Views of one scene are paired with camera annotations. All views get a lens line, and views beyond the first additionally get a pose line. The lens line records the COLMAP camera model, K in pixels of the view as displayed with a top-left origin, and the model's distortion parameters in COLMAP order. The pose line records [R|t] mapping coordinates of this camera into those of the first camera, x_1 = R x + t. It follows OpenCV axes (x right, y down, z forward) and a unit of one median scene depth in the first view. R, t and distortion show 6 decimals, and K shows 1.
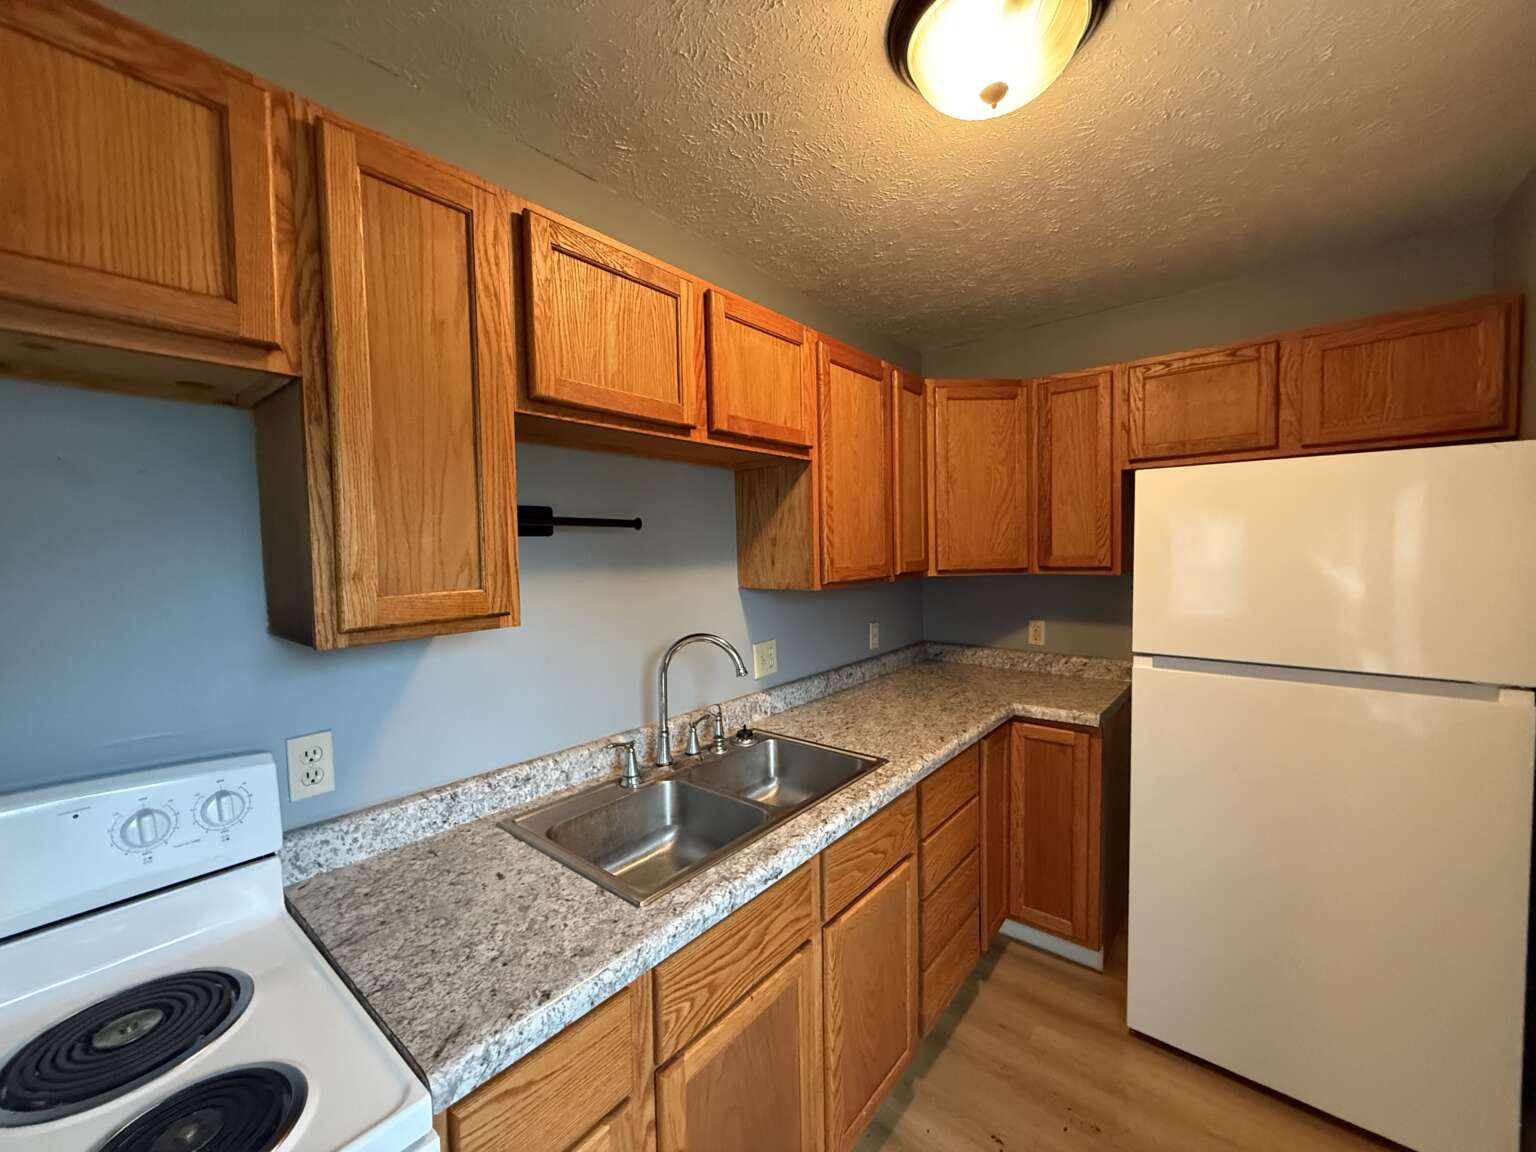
lens RADIAL K [[611.6, 0, 762.8], [0, 611.6, 574.9], [0, 0, 1]] dist [-0.000658, 0.000015]
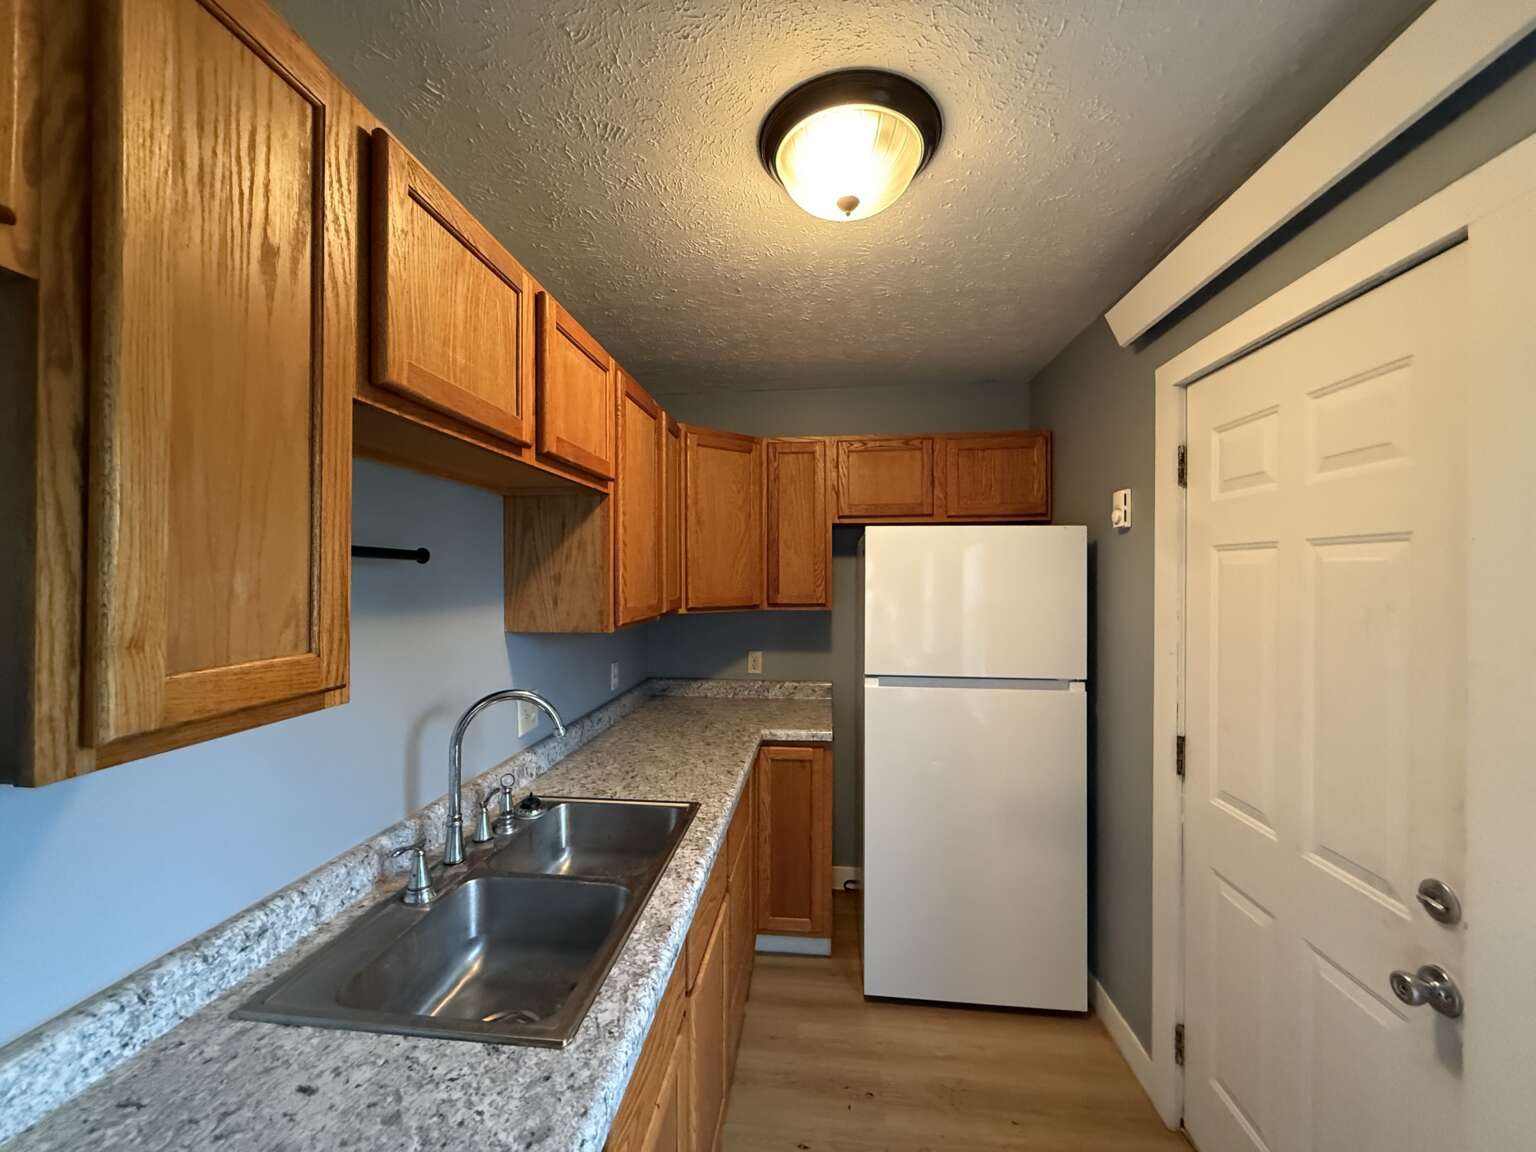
lens RADIAL K [[611.7, 0, 764.5], [0, 611.7, 574.9], [0, 0, 1]] dist [-0.000949, 0.000118]
pose [[0.829832, 0.019445, 0.557675, -0.273034], [0.010150, 0.998701, -0.049926, -0.015148], [-0.557921, 0.047091, 0.828557, 0.107151]]
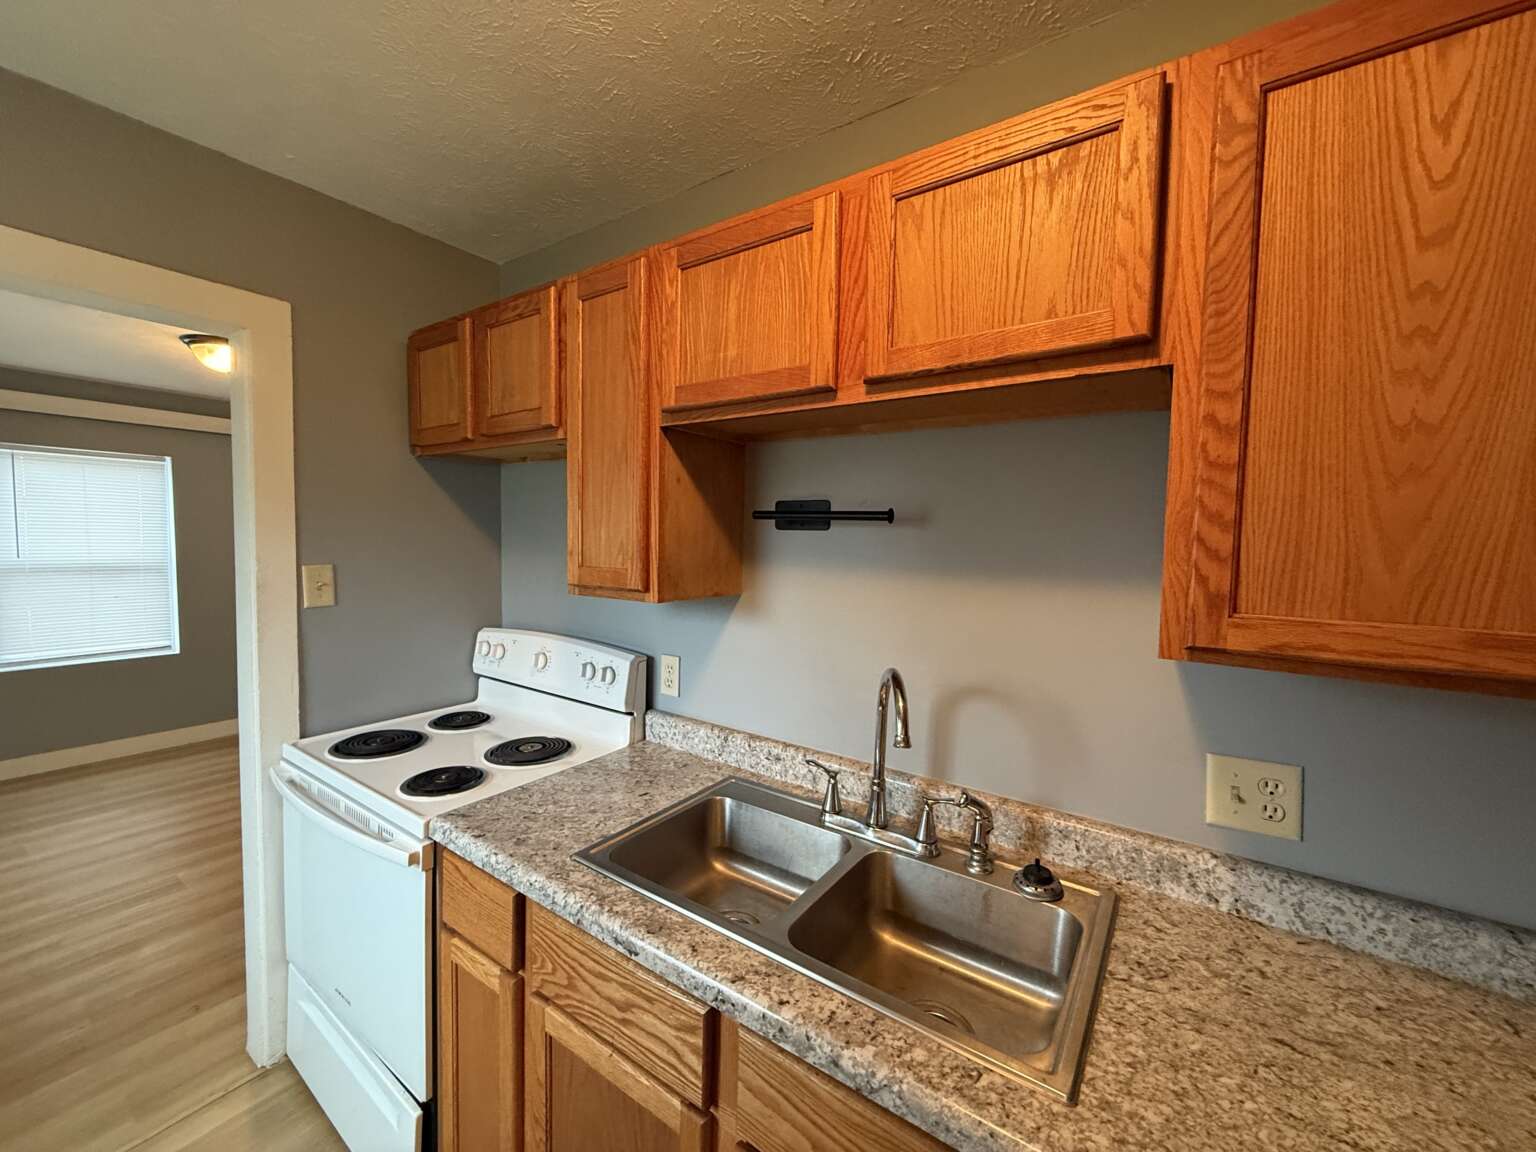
lens RADIAL K [[611.7, 0, 764.5], [0, 611.7, 574.9], [0, 0, 1]] dist [-0.000949, 0.000118]
pose [[0.080328, 0.081298, -0.993448, 0.568680], [-0.069761, 0.994683, 0.075758, -0.055416], [0.994324, 0.063219, 0.085573, 0.762864]]
